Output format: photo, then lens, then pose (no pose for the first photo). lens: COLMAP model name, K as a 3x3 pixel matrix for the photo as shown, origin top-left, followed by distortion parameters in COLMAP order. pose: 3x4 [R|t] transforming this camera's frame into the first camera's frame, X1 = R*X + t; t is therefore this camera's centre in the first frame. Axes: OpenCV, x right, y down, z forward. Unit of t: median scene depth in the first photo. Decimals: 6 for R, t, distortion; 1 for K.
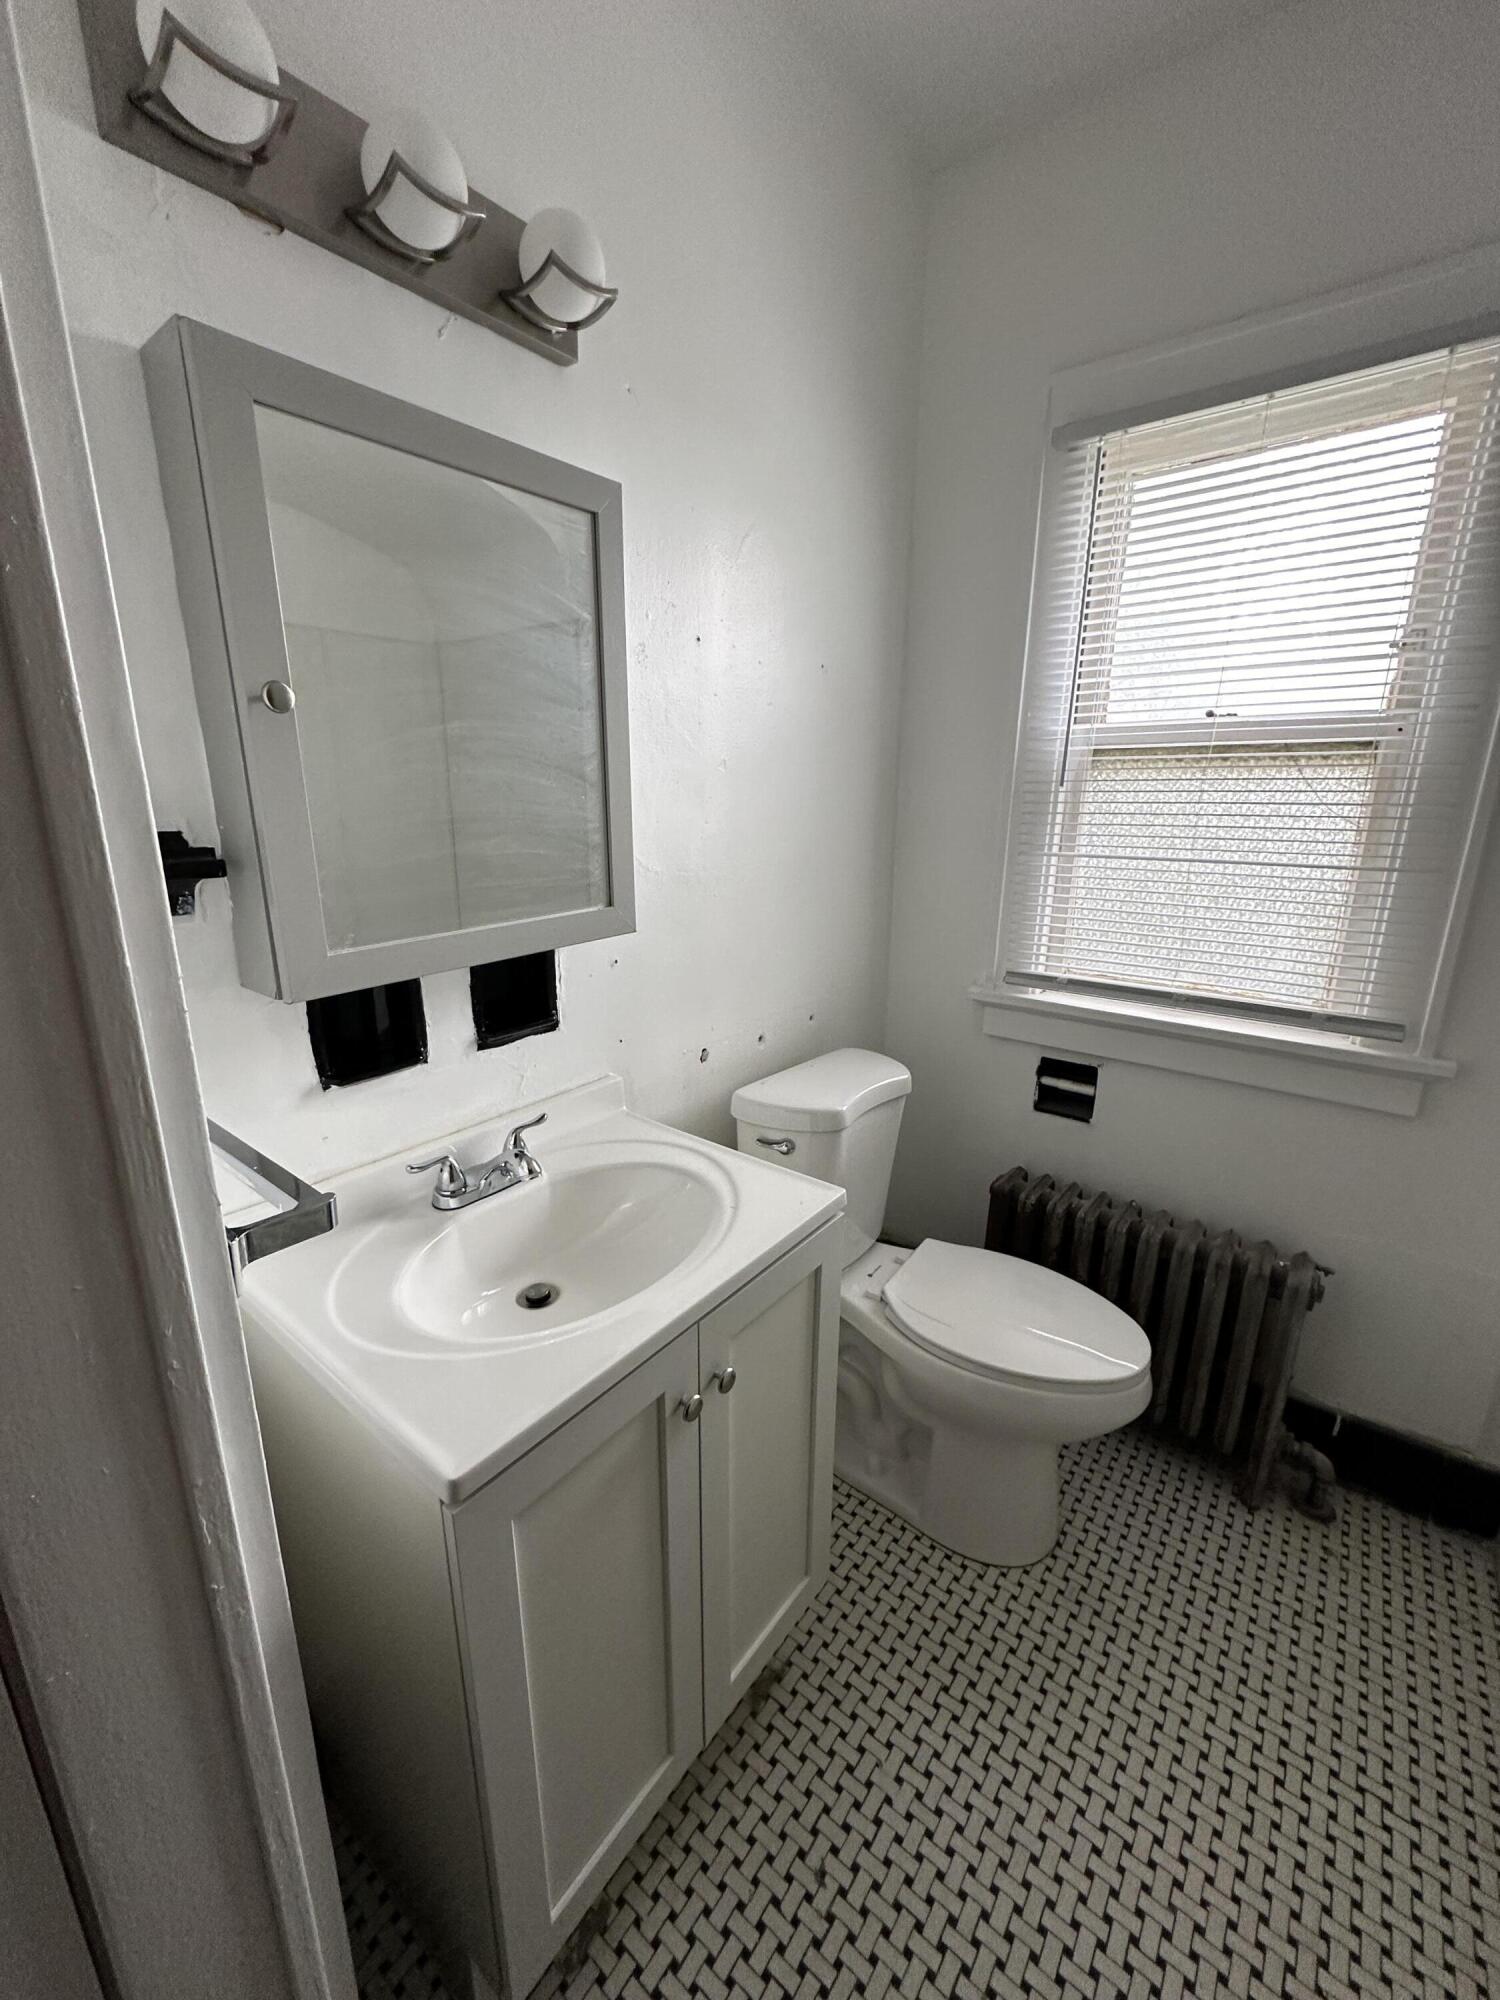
lens RADIAL K [[794.6, 0, 750.0], [0, 794.6, 1000.0], [0, 0, 1]] dist [-0.002362, -0.000037]
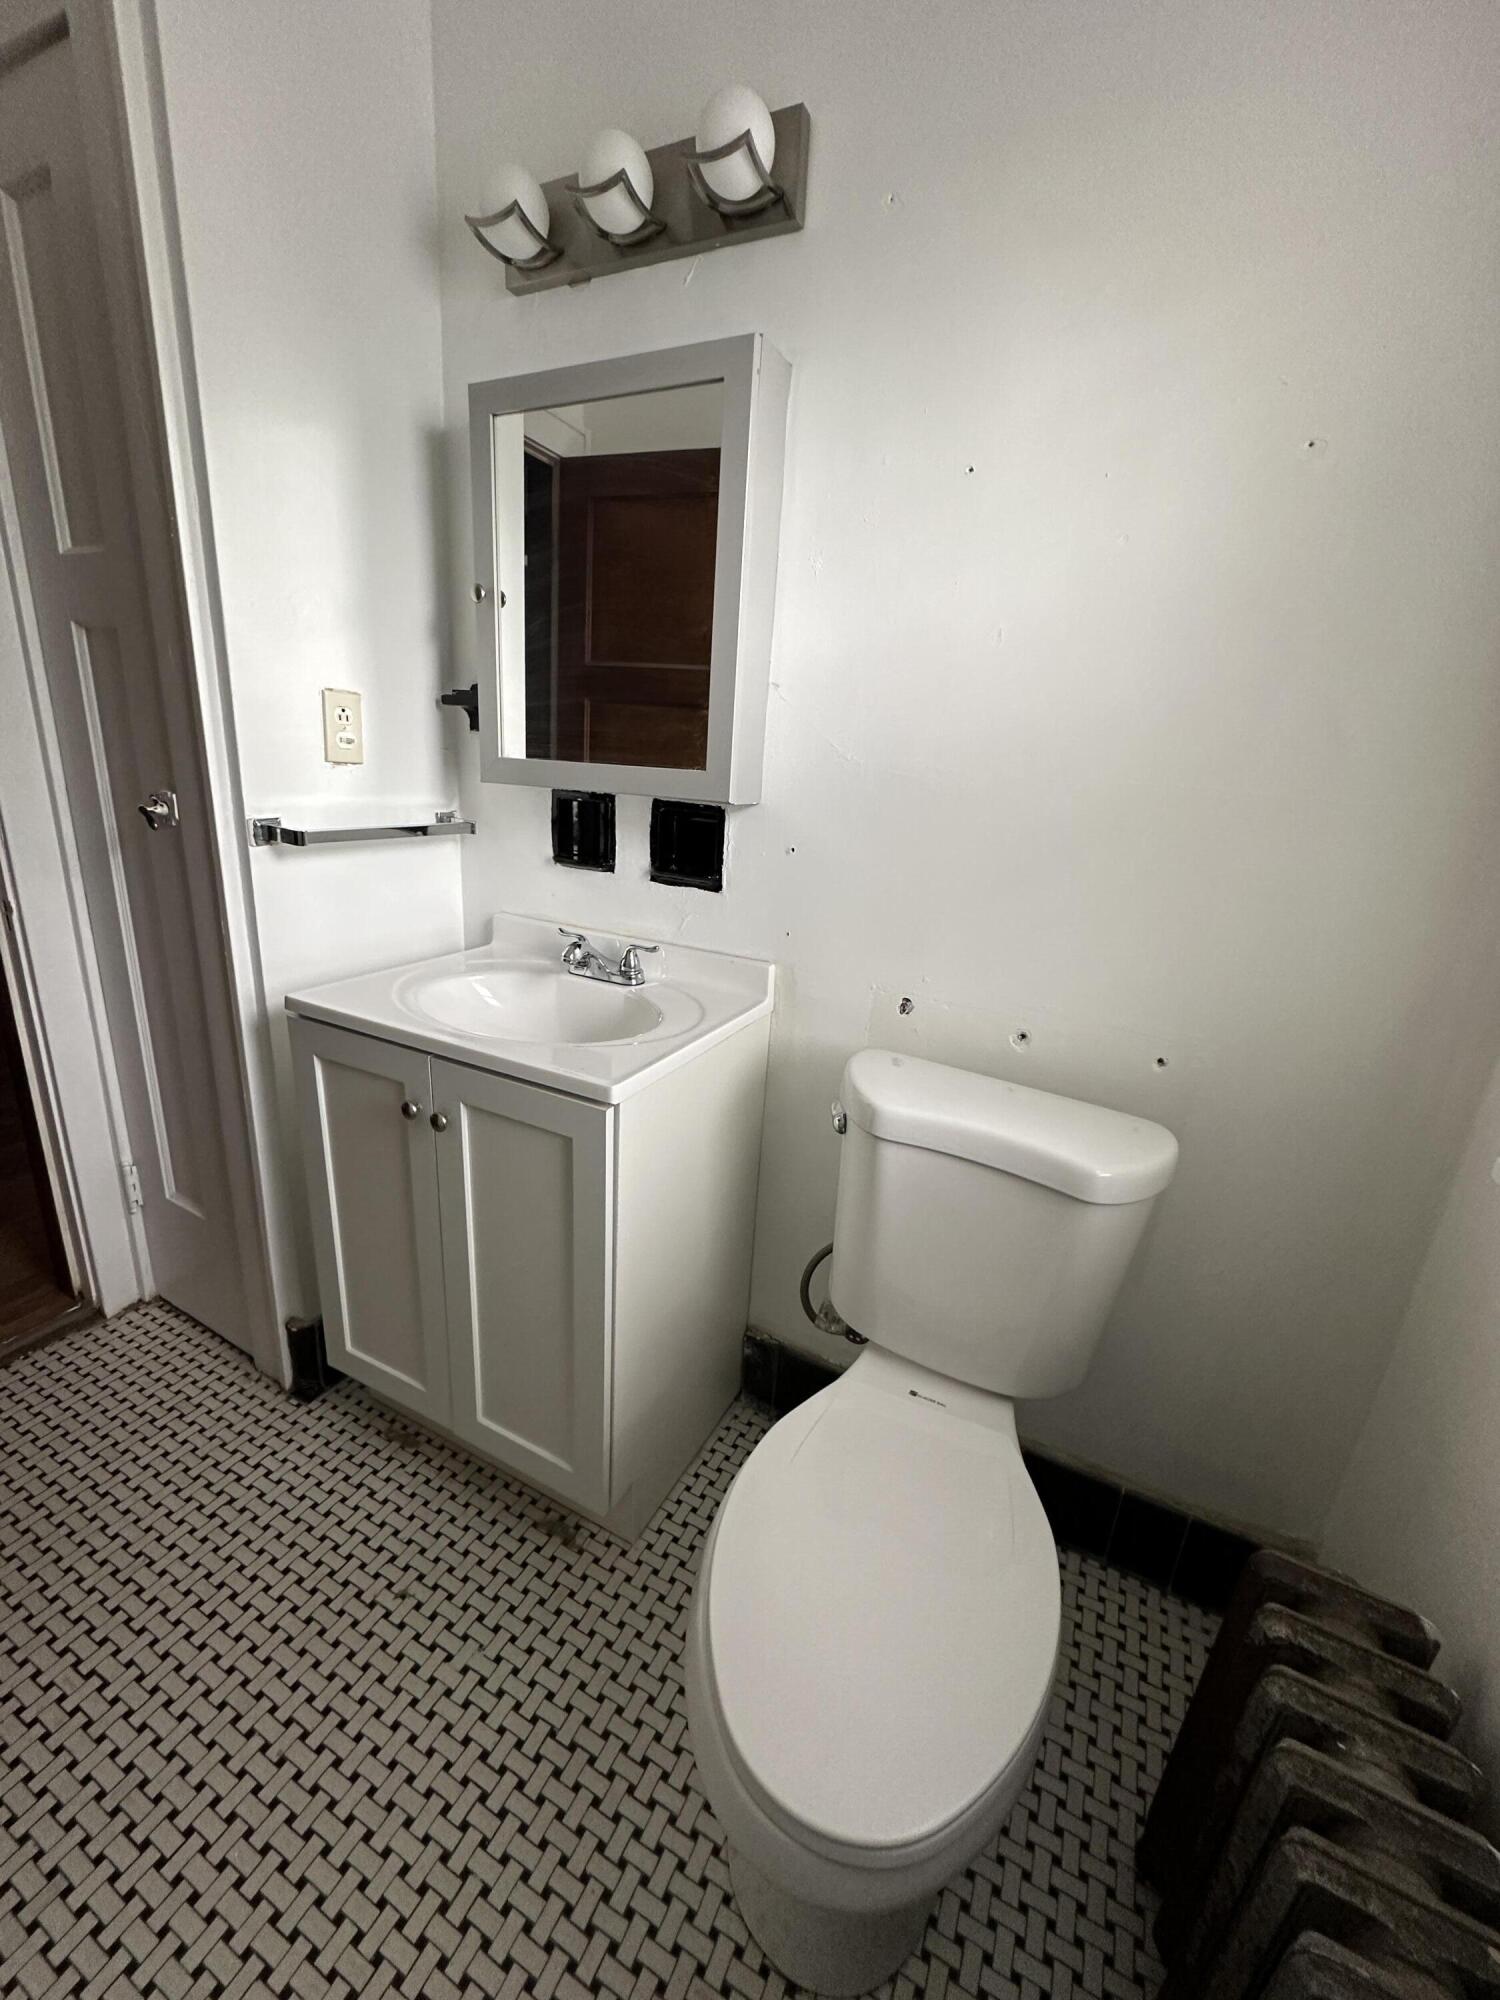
lens RADIAL K [[794.6, 0, 750.0], [0, 794.6, 1000.0], [0, 0, 1]] dist [-0.002362, -0.000037]
pose [[0.203350, 0.295019, -0.933602, 0.845564], [-0.318861, 0.921498, 0.221742, -0.083324], [0.925730, 0.252599, 0.281457, 0.777120]]
